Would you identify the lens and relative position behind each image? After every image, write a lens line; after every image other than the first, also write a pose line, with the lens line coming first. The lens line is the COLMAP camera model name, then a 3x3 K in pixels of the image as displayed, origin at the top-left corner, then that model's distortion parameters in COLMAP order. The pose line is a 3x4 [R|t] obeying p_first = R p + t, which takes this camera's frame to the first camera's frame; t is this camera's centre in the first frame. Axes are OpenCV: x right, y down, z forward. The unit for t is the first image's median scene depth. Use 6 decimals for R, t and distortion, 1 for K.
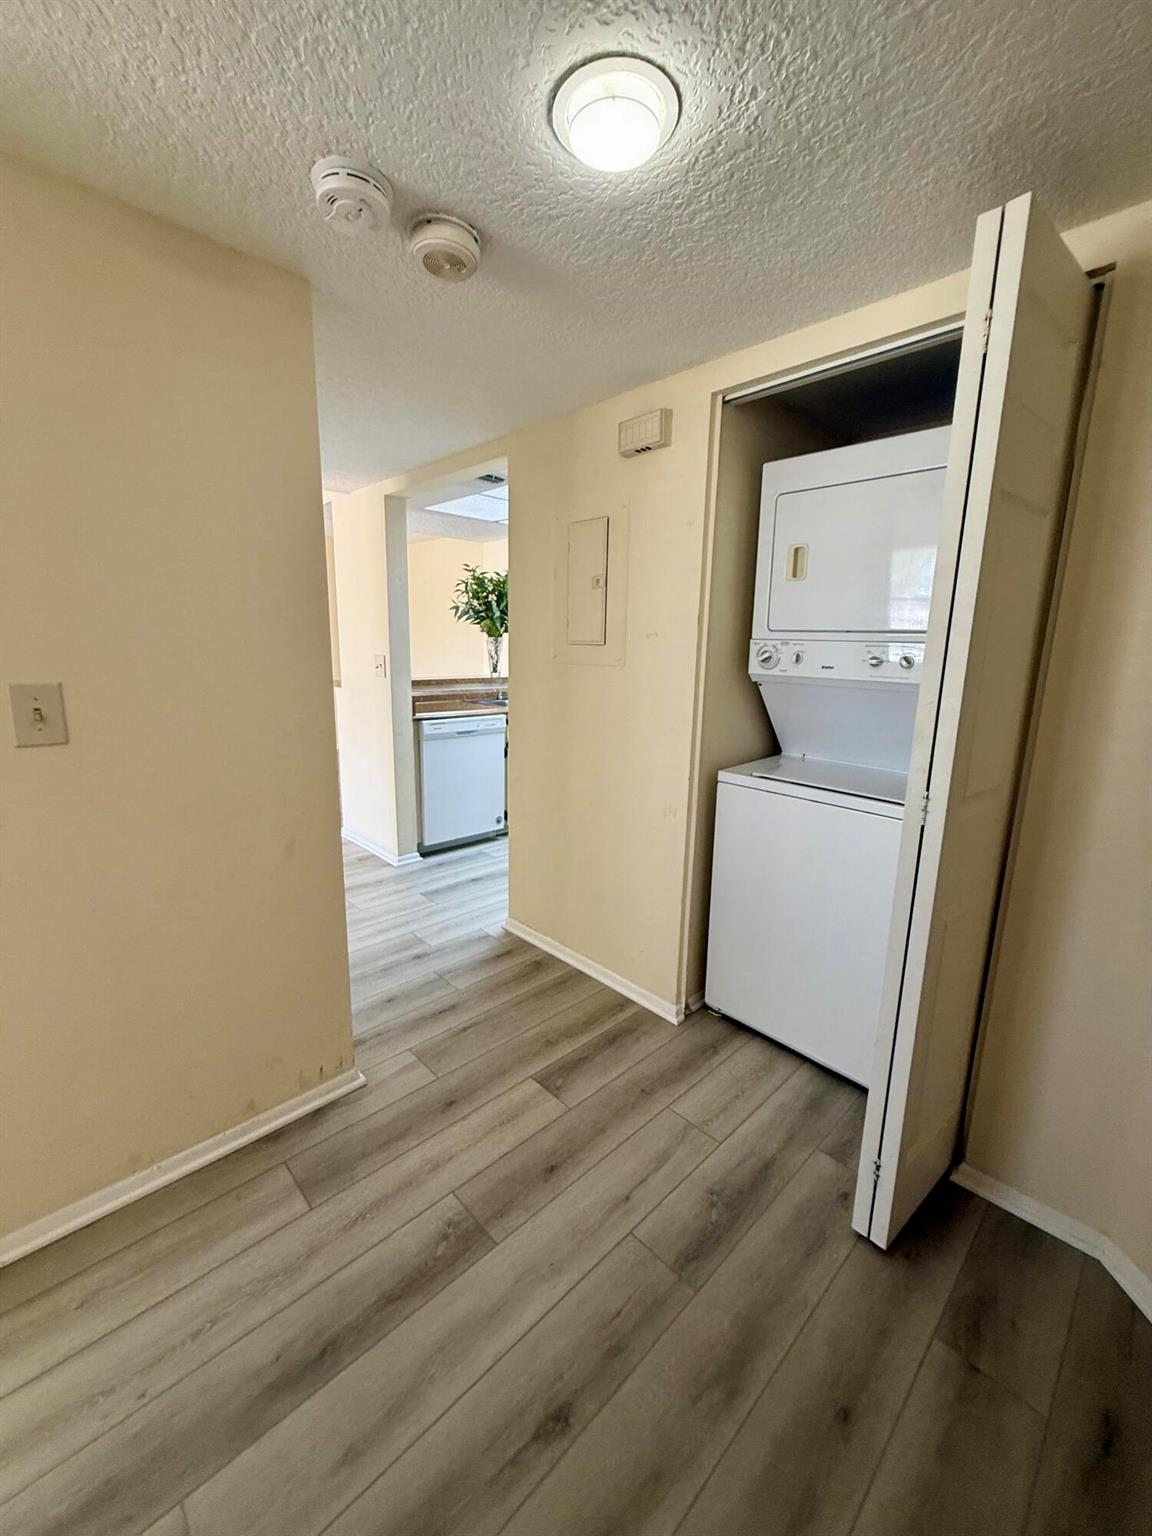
lens RADIAL K [[612.3, 0, 567.4], [0, 612.3, 764.4], [0, 0, 1]] dist [-0.001923, 0.001283]
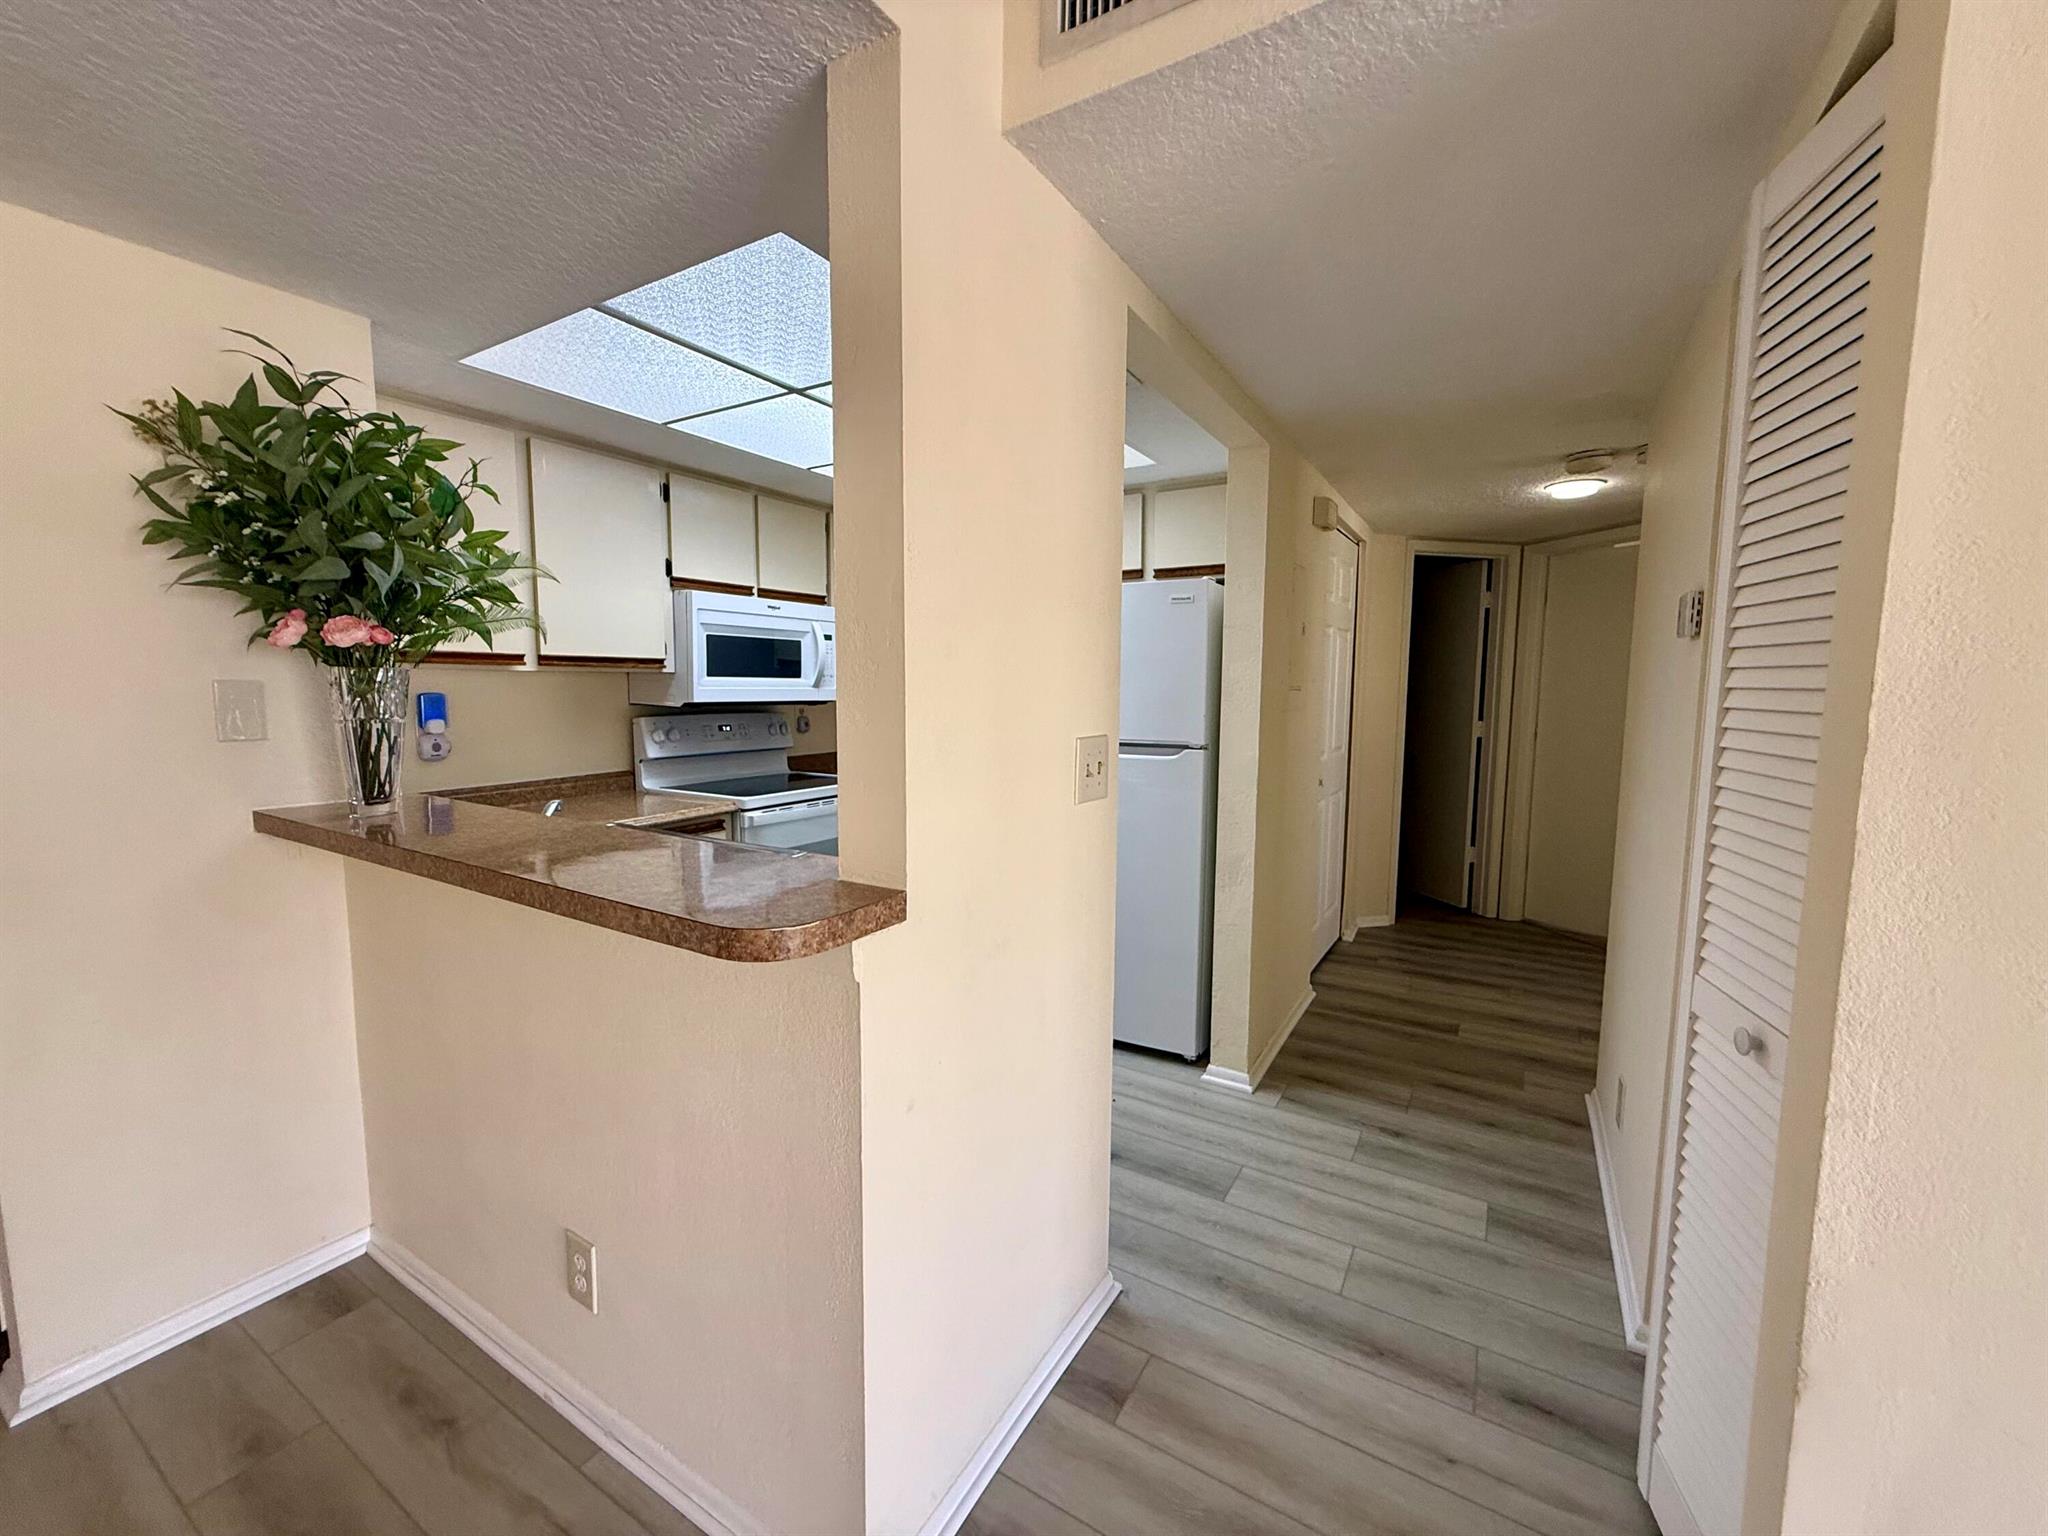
lens RADIAL K [[816.4, 0, 1013.6], [0, 816.4, 776.3], [0, 0, 1]] dist [-0.001923, 0.001283]
pose [[-0.264288, -0.124514, 0.956372, -0.898073], [0.175059, 0.968965, 0.174530, -0.301985], [-0.948423, 0.213547, -0.234288, 1.426668]]
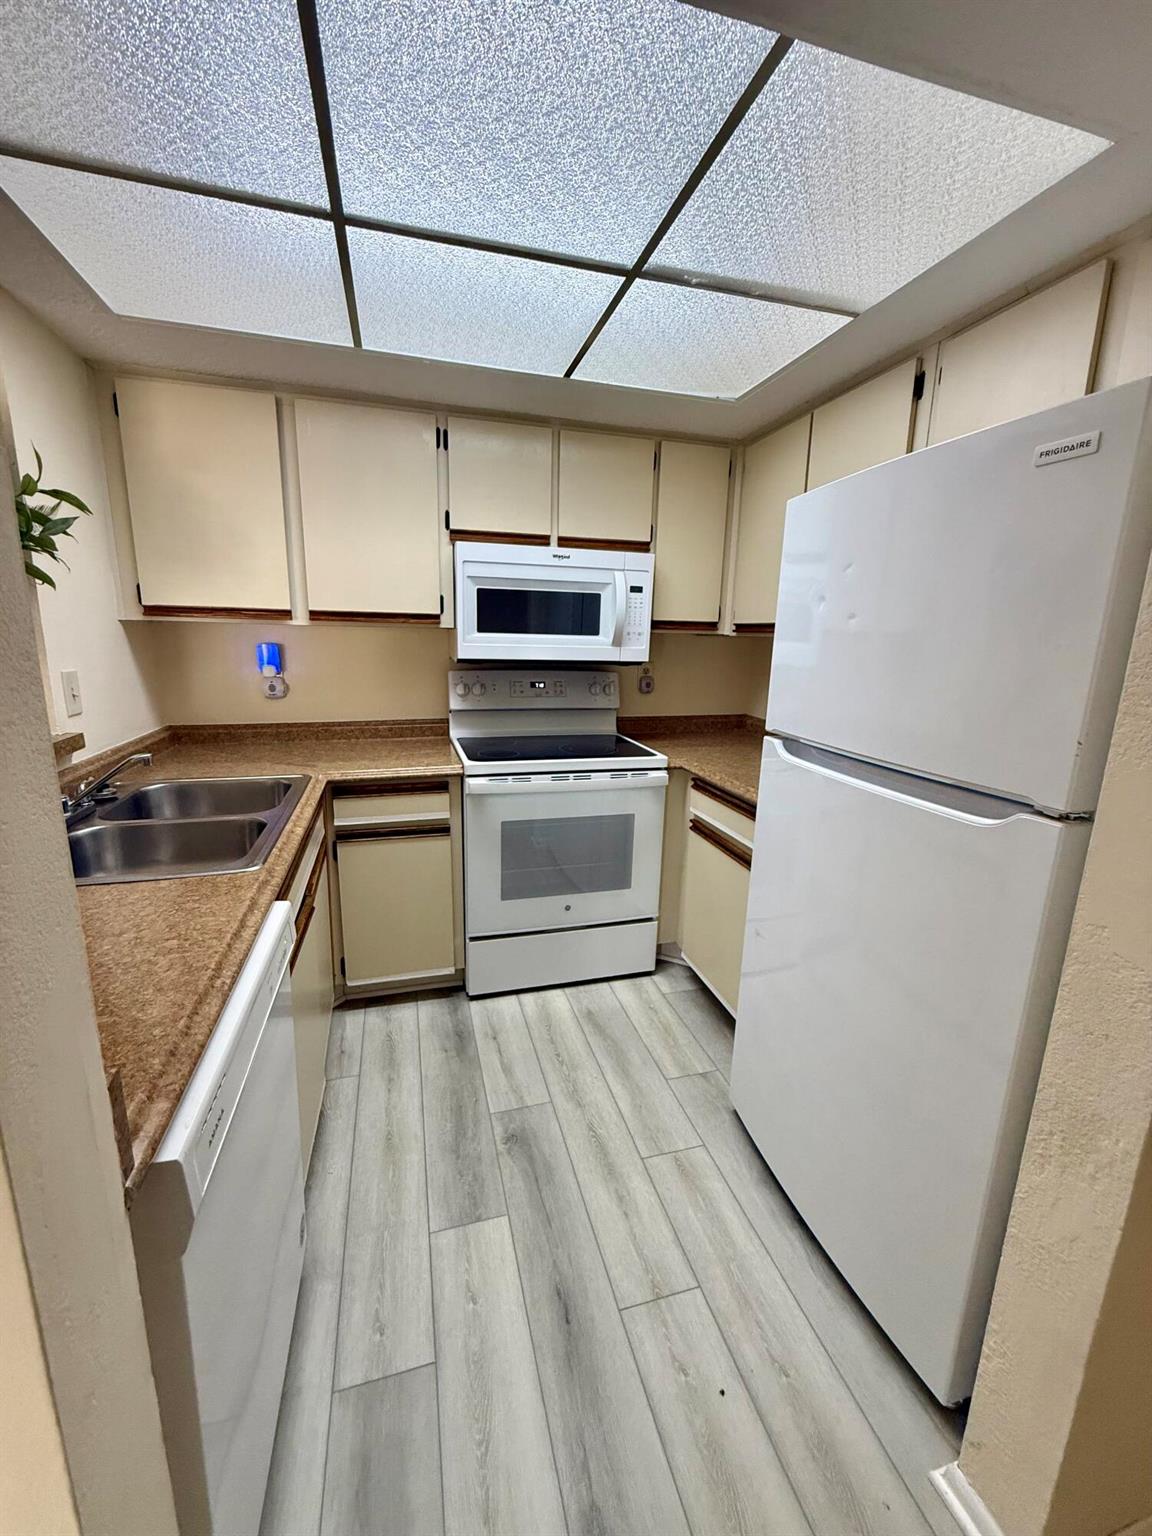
lens RADIAL K [[612.3, 0, 576.7], [0, 612.3, 766.3], [0, 0, 1]] dist [-0.001923, 0.001283]
pose [[0.455980, -0.193394, 0.868724, -0.393366], [0.155069, 0.978438, 0.136425, -0.229246], [-0.876376, 0.072505, 0.476138, 1.044426]]
